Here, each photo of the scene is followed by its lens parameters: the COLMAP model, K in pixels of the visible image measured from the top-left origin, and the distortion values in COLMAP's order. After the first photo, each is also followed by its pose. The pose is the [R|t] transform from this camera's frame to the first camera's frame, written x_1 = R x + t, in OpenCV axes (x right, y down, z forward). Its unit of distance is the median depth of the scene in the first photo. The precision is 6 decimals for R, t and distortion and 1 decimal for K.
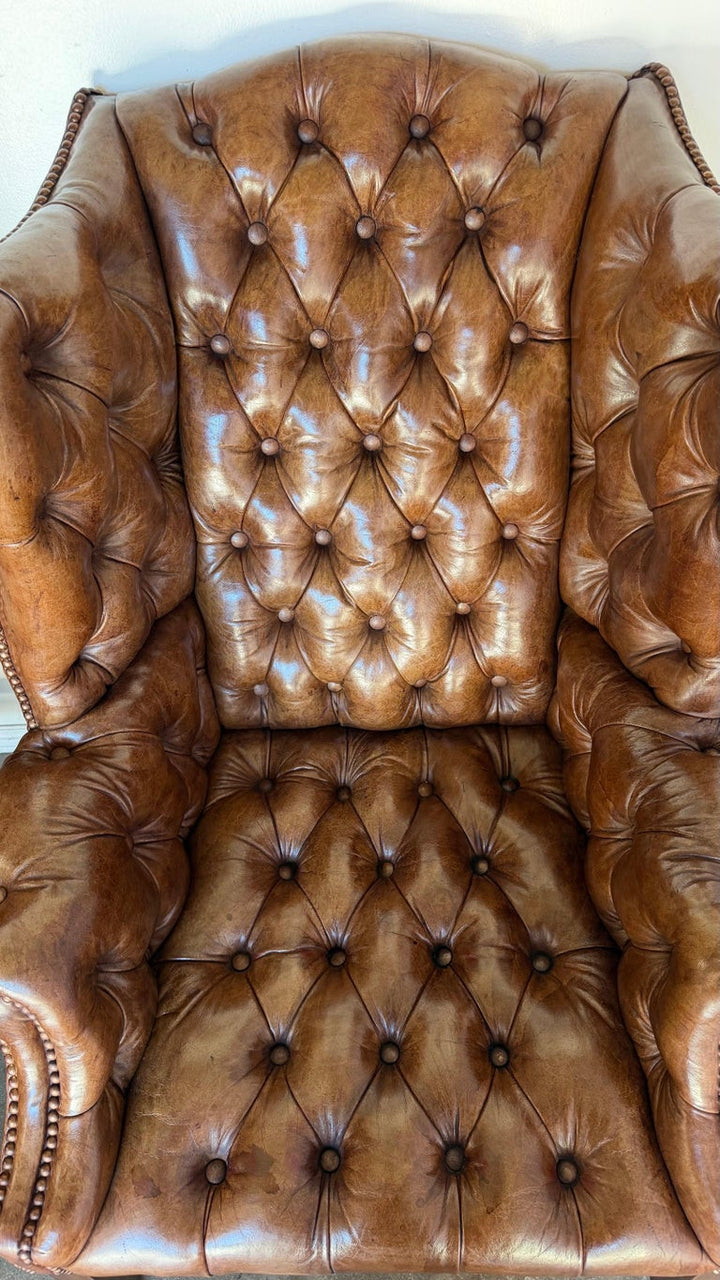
lens RADIAL K [[917.6, 0, 354.5], [0, 917.6, 672.7], [0, 0, 1]] dist [0.041544, -0.070812]
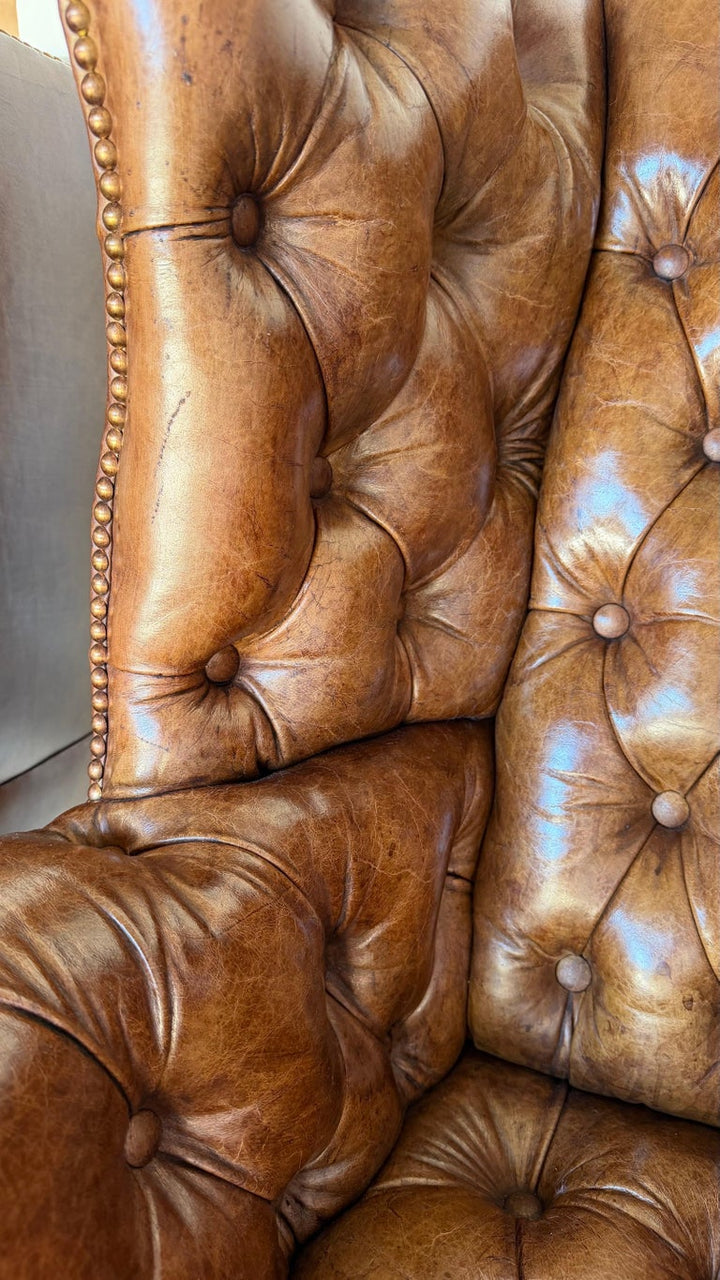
lens RADIAL K [[917.6, 0, 337.6], [0, 917.6, 648.3], [0, 0, 1]] dist [0.041544, -0.070812]
pose [[0.889457, 0.171686, -0.423545, -0.047010], [-0.367575, 0.819457, -0.439748, 0.161159], [0.271578, 0.546821, 0.791980, 0.622126]]
